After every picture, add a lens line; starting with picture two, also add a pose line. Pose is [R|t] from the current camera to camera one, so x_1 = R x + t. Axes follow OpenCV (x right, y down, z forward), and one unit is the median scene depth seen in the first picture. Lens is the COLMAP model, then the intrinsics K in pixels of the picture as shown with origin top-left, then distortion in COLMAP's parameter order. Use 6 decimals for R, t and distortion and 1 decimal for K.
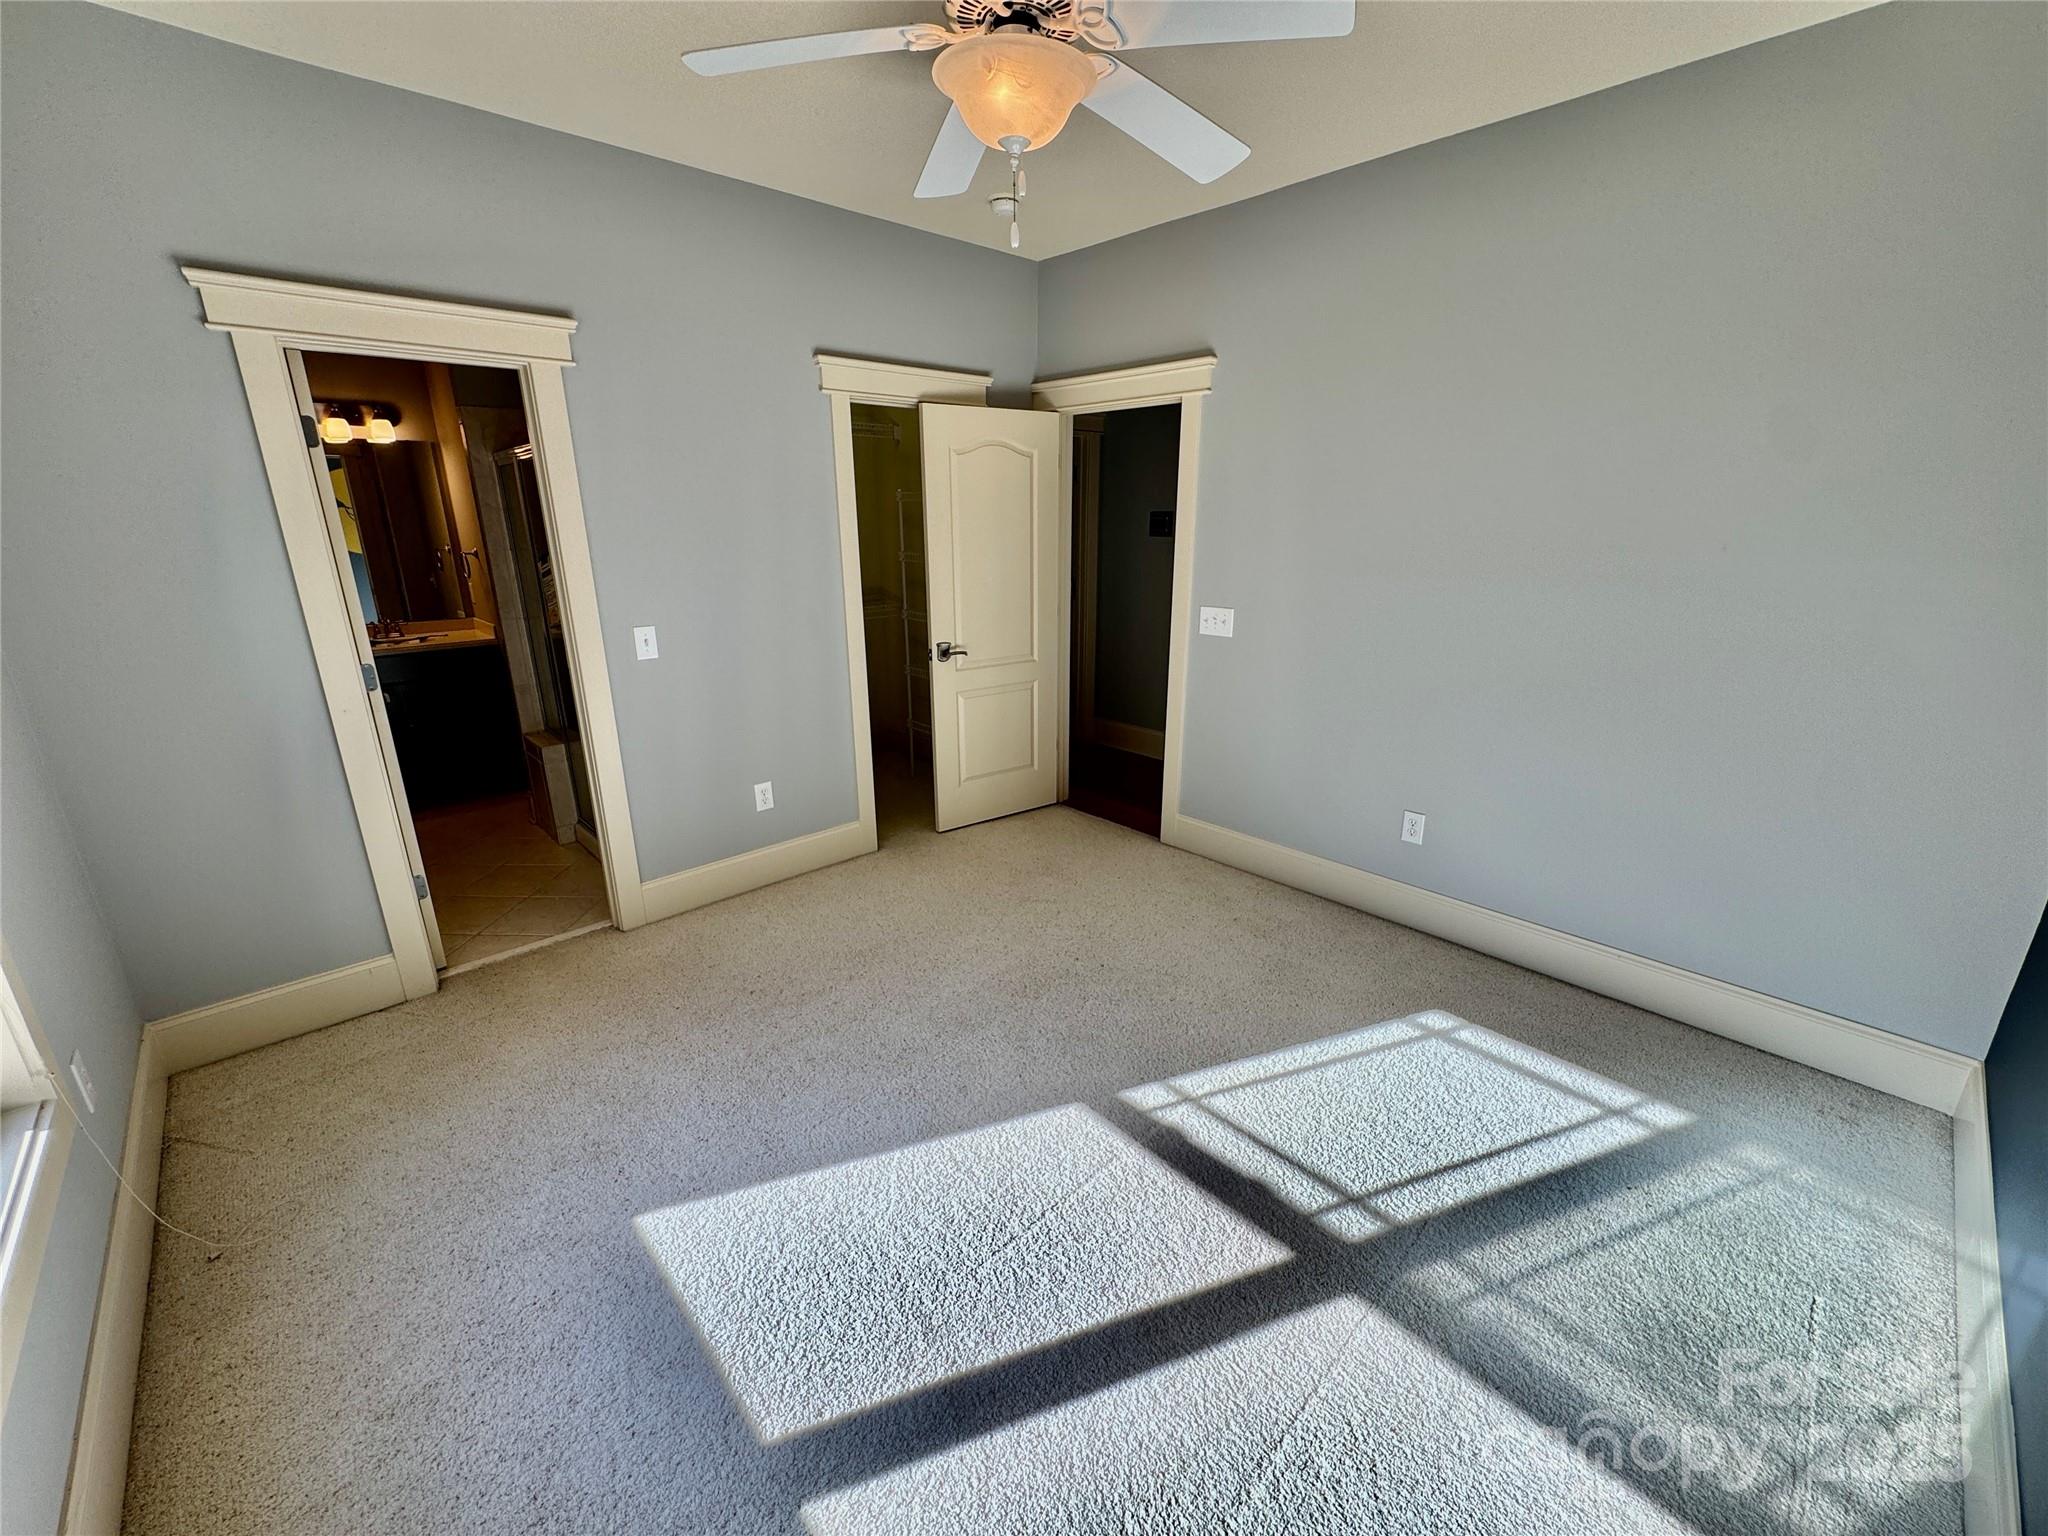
lens RADIAL K [[819.3, 0, 1019.6], [0, 819.3, 767.6], [0, 0, 1]] dist [-0.001038, 0.000000]
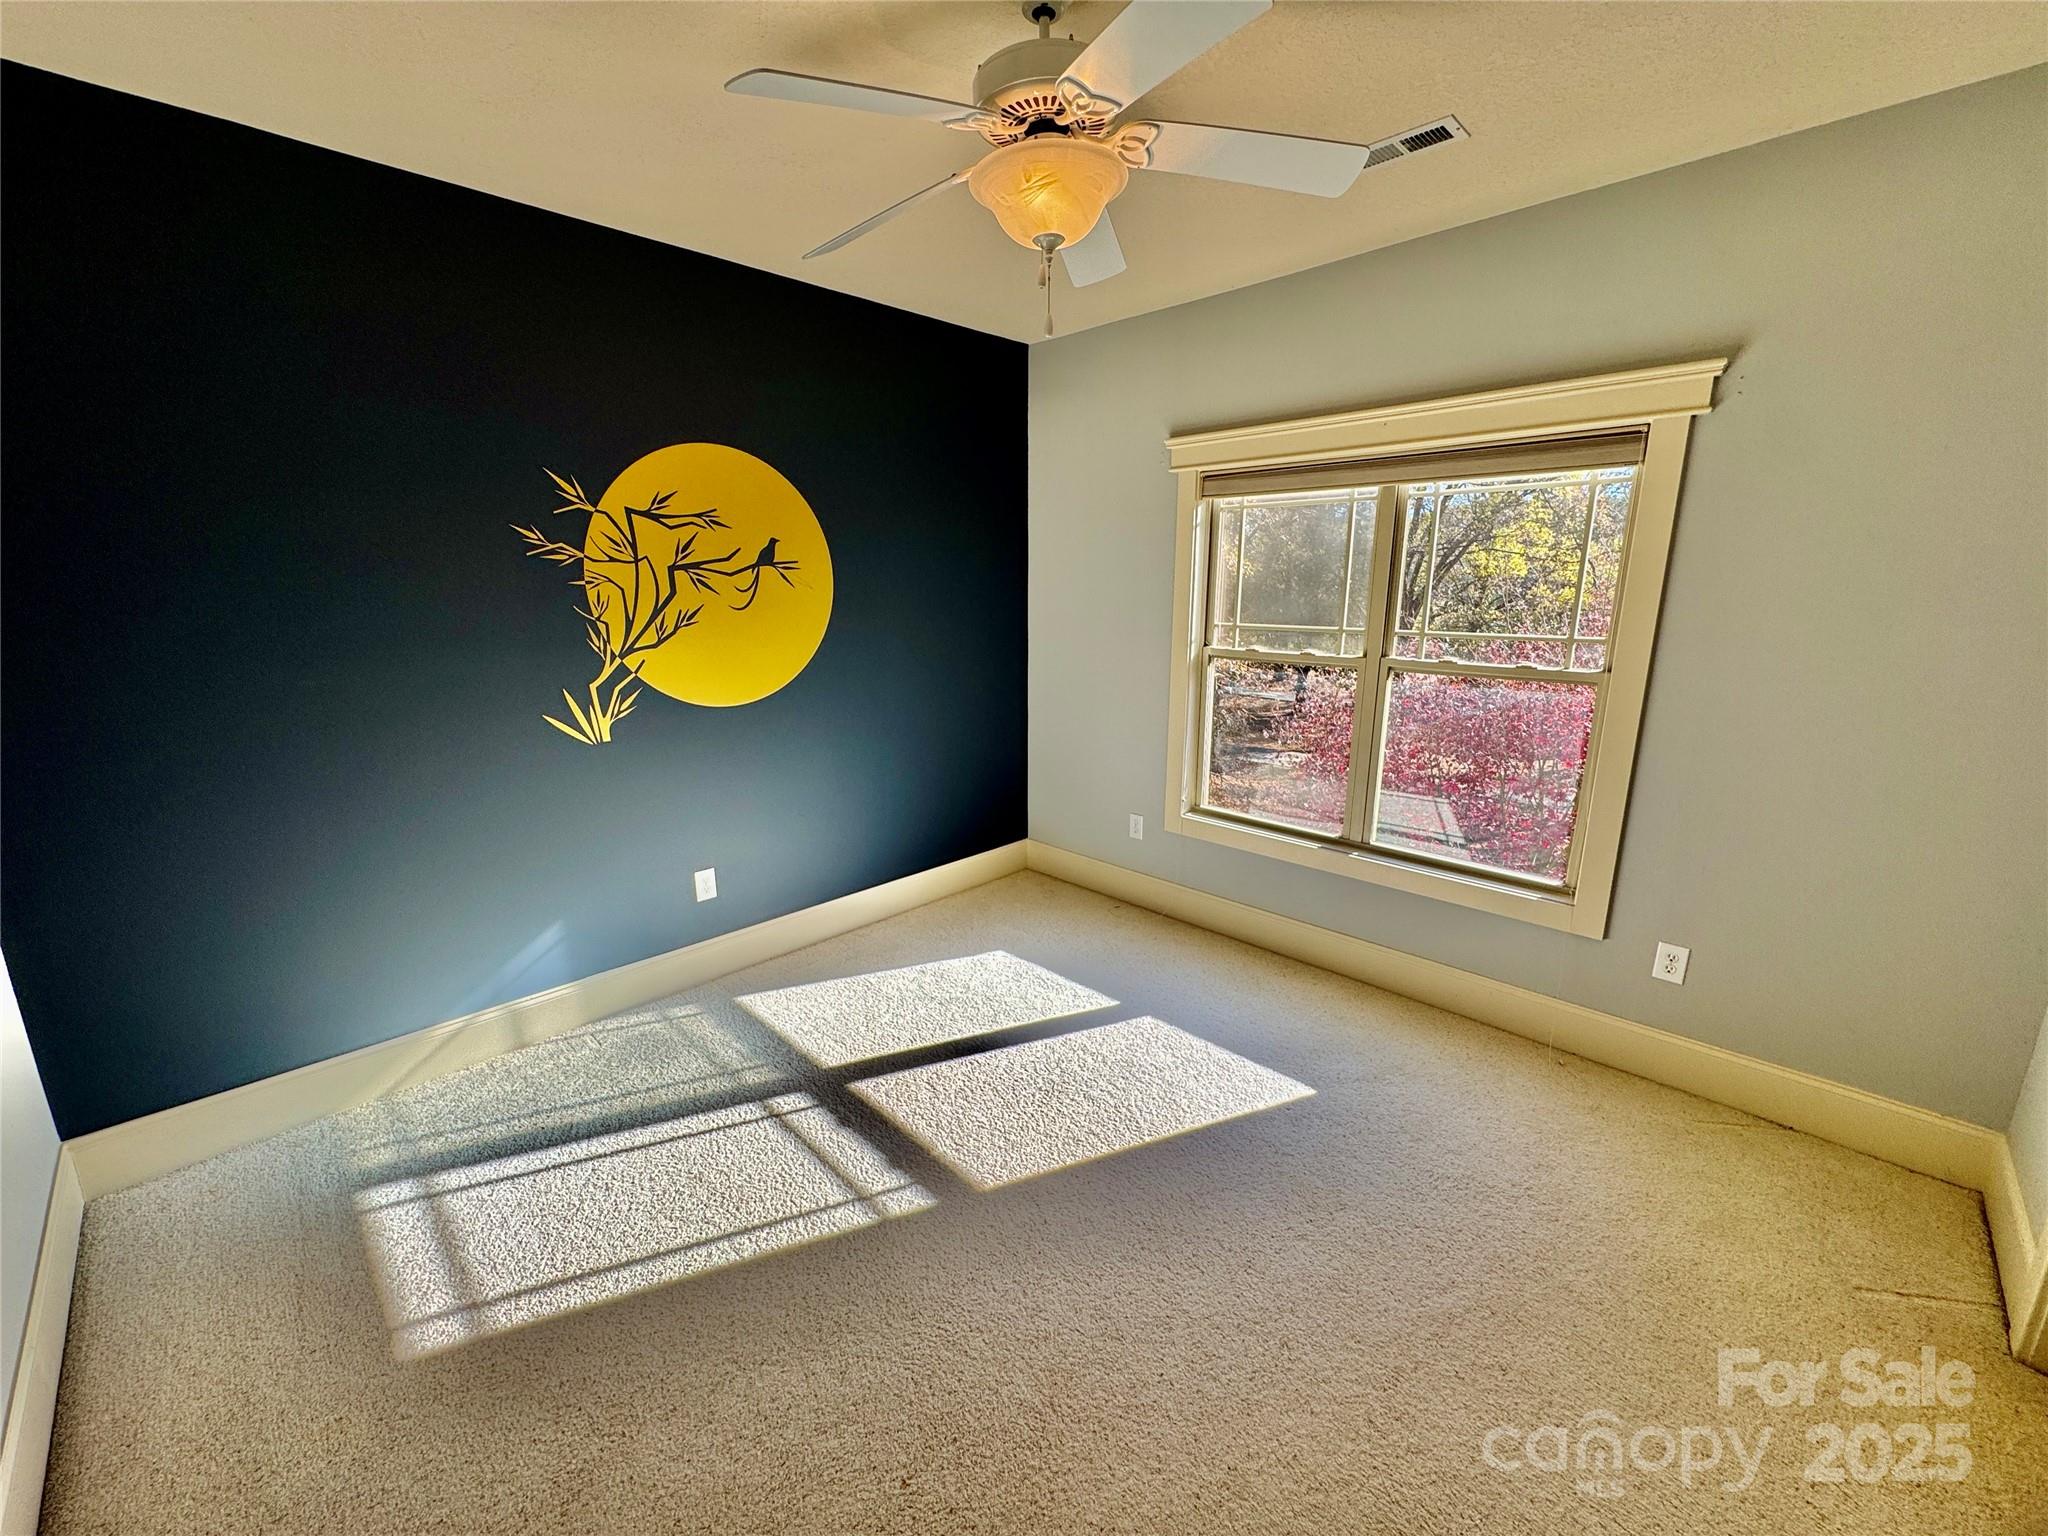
lens RADIAL K [[819.3, 0, 1021.7], [0, 819.3, 769.9], [0, 0, 1]] dist [-0.001038, 0.000000]
pose [[-0.999141, 0.015720, -0.038337, 0.058588], [-0.005654, 0.864859, 0.501983, -0.526378], [0.041048, 0.501769, -0.864027, 1.668790]]
